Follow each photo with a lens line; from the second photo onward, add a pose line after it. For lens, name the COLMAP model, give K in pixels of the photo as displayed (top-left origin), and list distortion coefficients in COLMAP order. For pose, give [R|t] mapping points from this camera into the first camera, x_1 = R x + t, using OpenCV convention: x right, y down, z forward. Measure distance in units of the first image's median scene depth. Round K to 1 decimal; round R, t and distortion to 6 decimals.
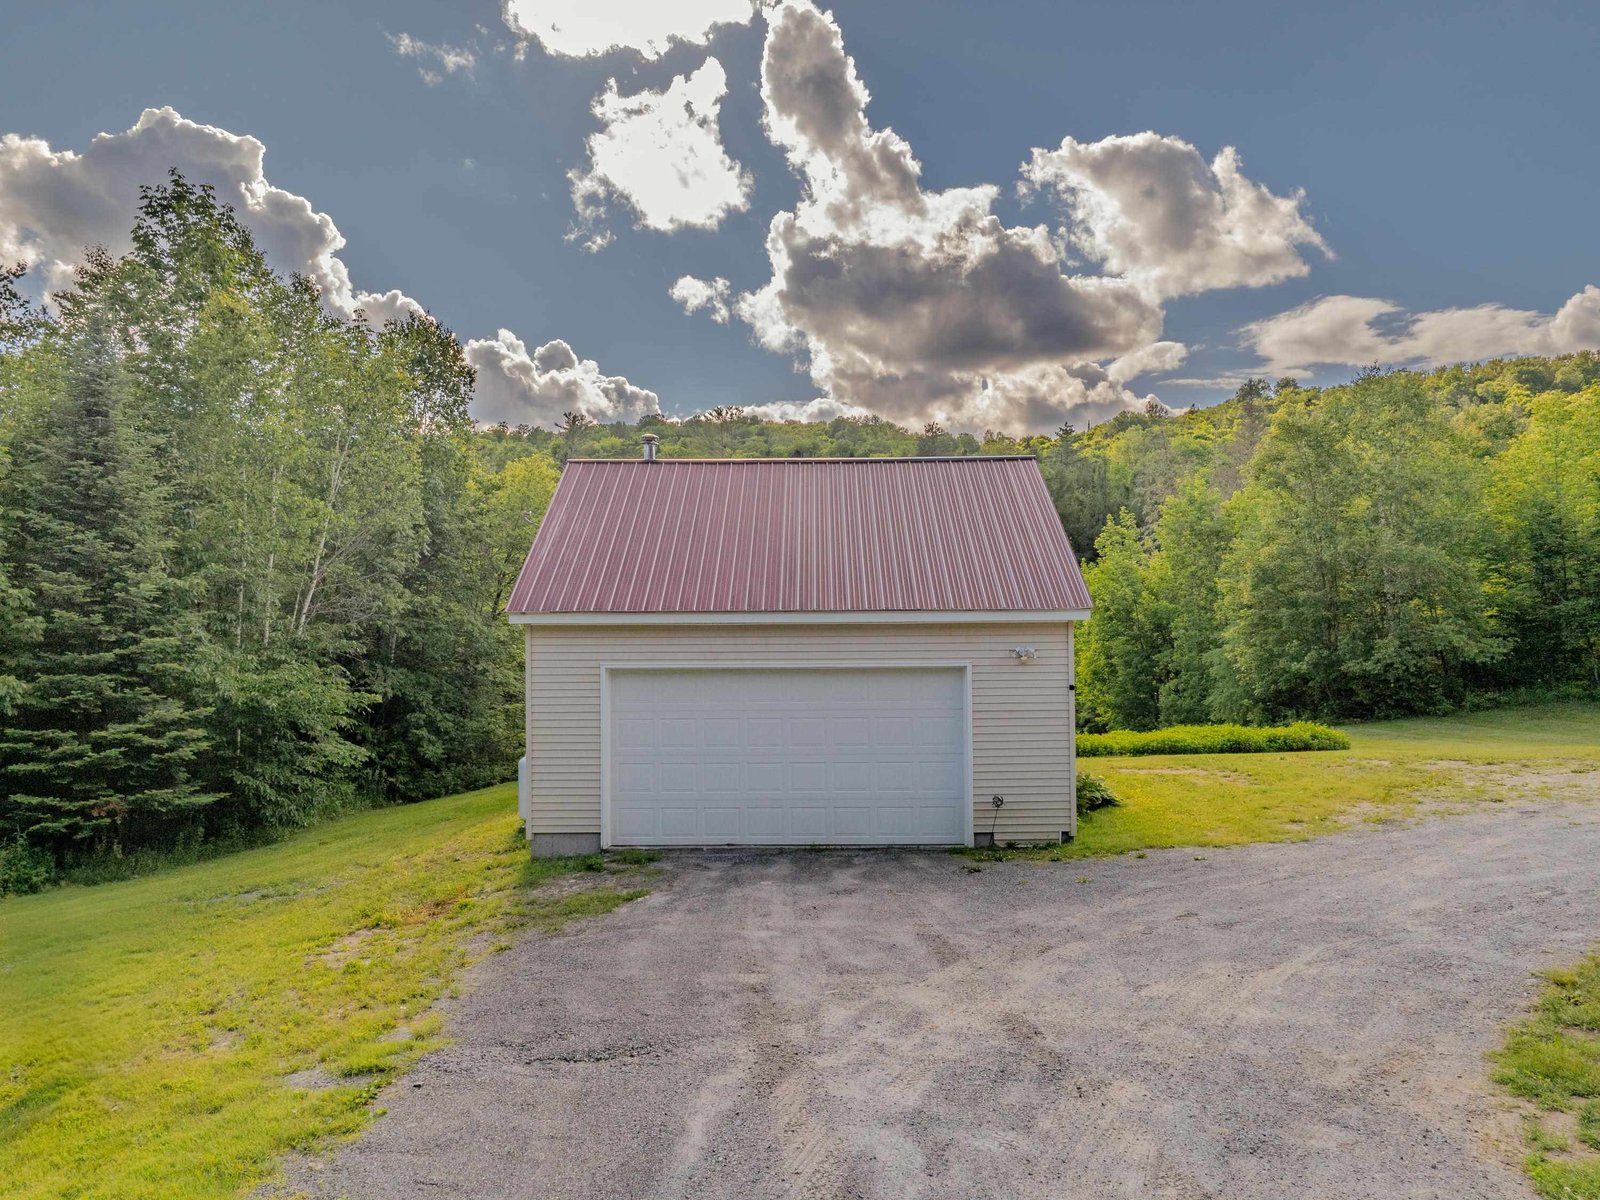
lens RADIAL K [[1100.1, 0, 800.0], [0, 1100.1, 600.0], [0, 0, 1]] dist [-0.049863, 0.022333]
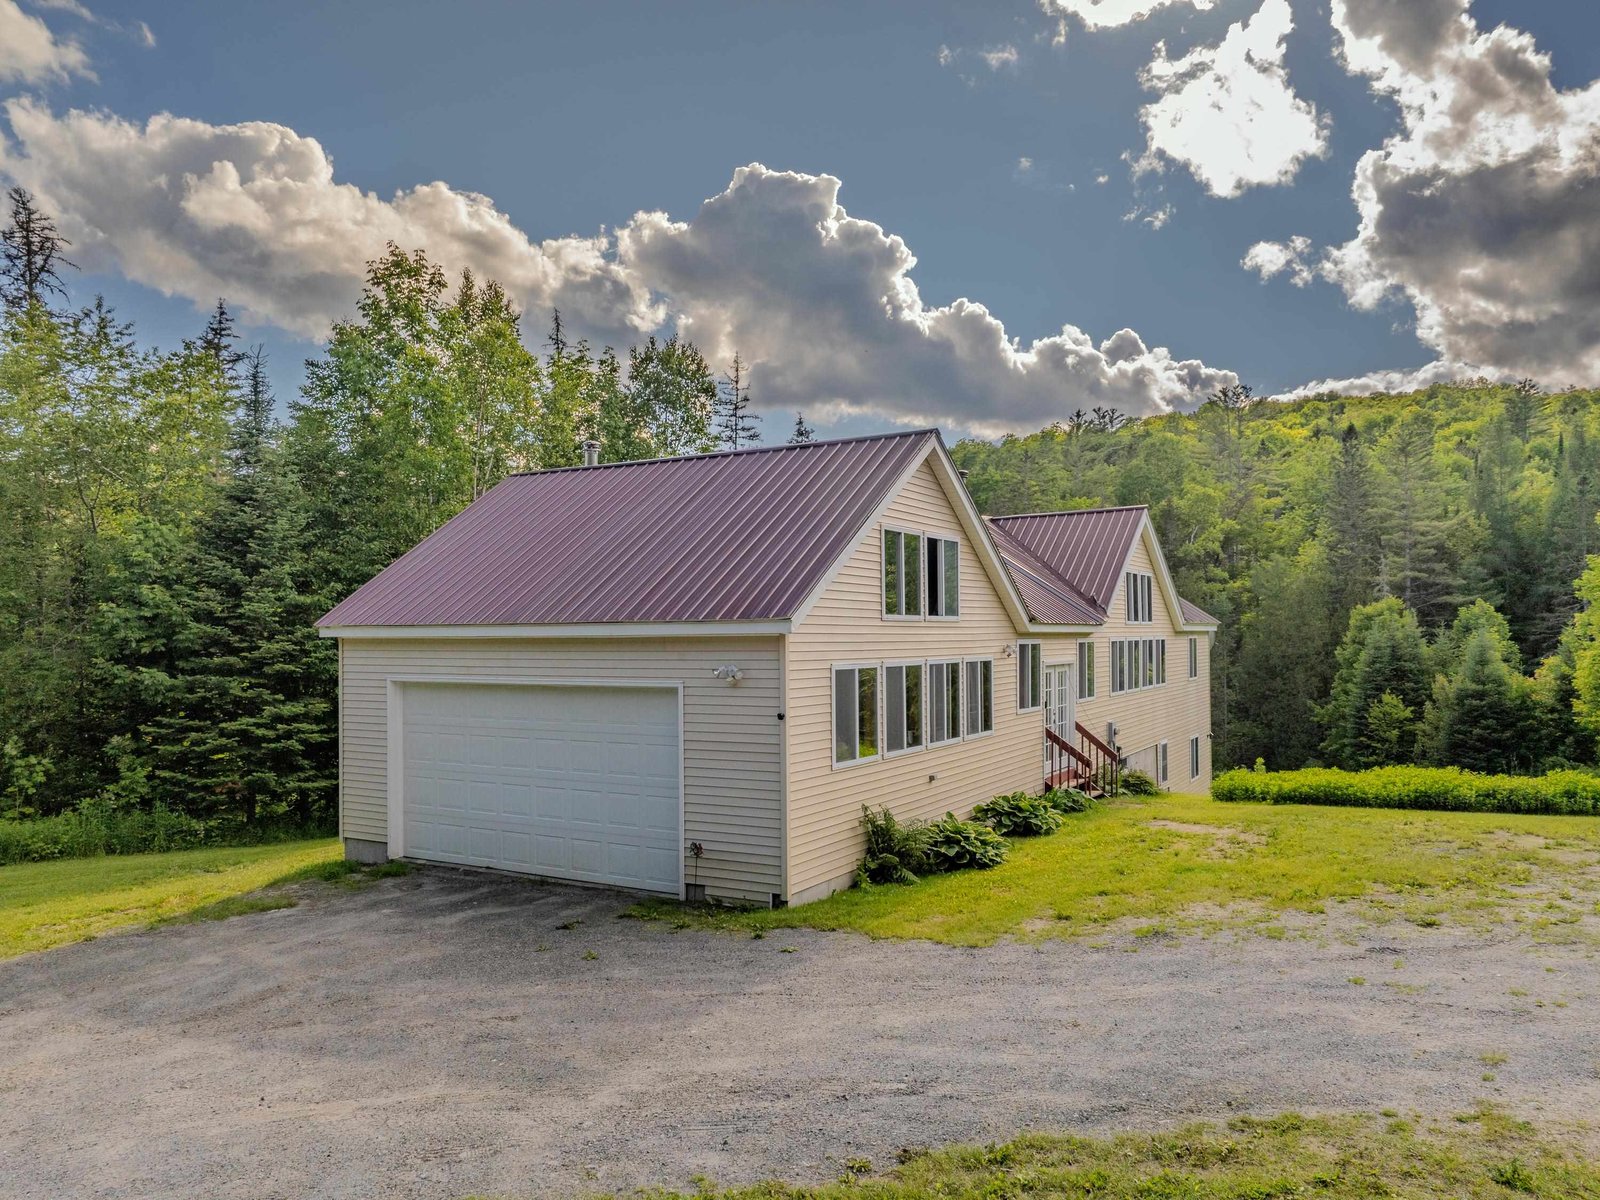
lens RADIAL K [[1113.0, 0, 800.7], [0, 1113.0, 638.7], [0, 0, 1]] dist [-0.058100, 0.034798]
pose [[0.877888, 0.001541, -0.478864, 0.498394], [0.015909, 0.999349, 0.032381, -0.002483], [0.478602, -0.036046, 0.877292, 0.227036]]
